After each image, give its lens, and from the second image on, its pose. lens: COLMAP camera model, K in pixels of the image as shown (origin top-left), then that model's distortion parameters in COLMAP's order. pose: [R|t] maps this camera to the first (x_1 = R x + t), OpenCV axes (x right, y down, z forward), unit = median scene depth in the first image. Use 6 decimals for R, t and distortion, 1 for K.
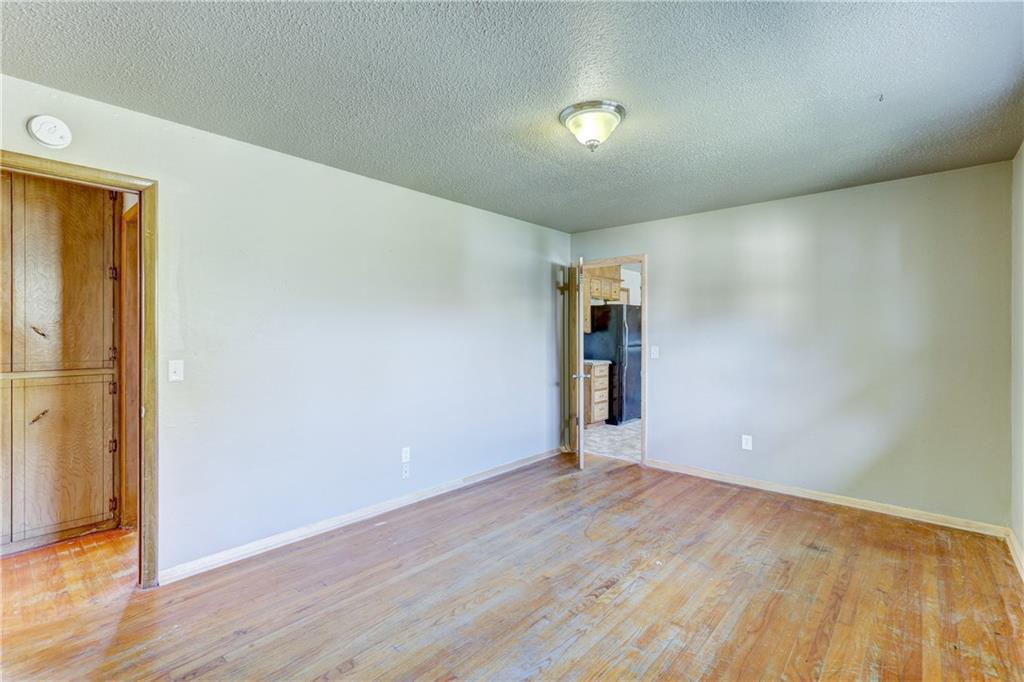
lens RADIAL K [[465.9, 0, 507.3], [0, 465.9, 336.6], [0, 0, 1]] dist [-0.005567, 0.003663]
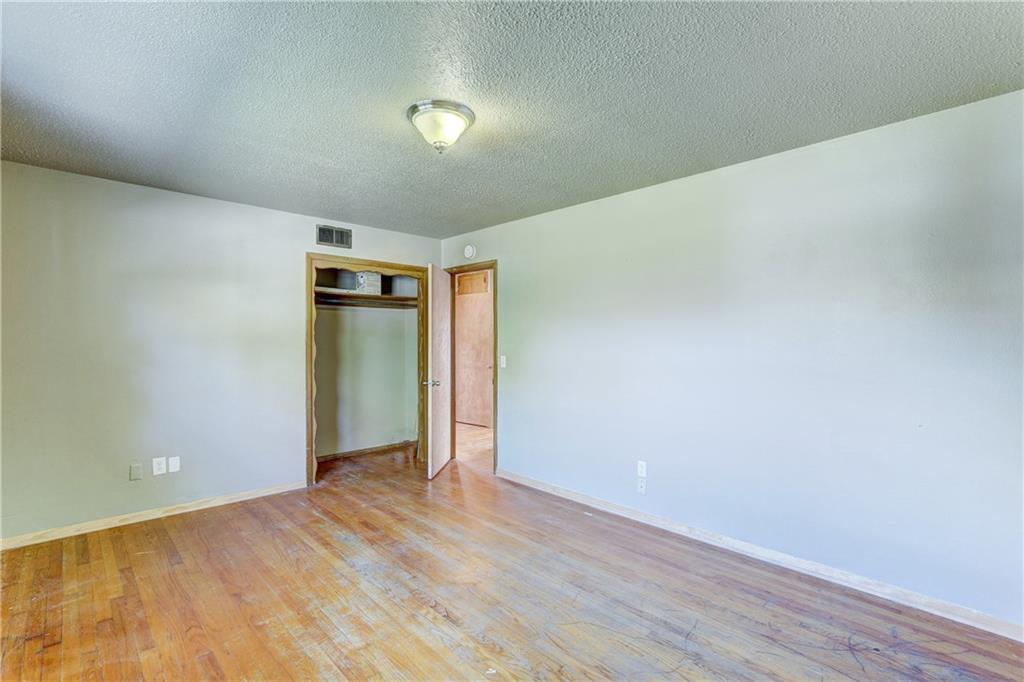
lens RADIAL K [[465.9, 0, 508.7], [0, 465.9, 339.8], [0, 0, 1]] dist [-0.005567, 0.003663]
pose [[-0.075029, -0.001795, -0.997180, 1.076563], [-0.012927, 0.999916, -0.000828, -0.010809], [0.997098, 0.012829, -0.075045, 1.130829]]
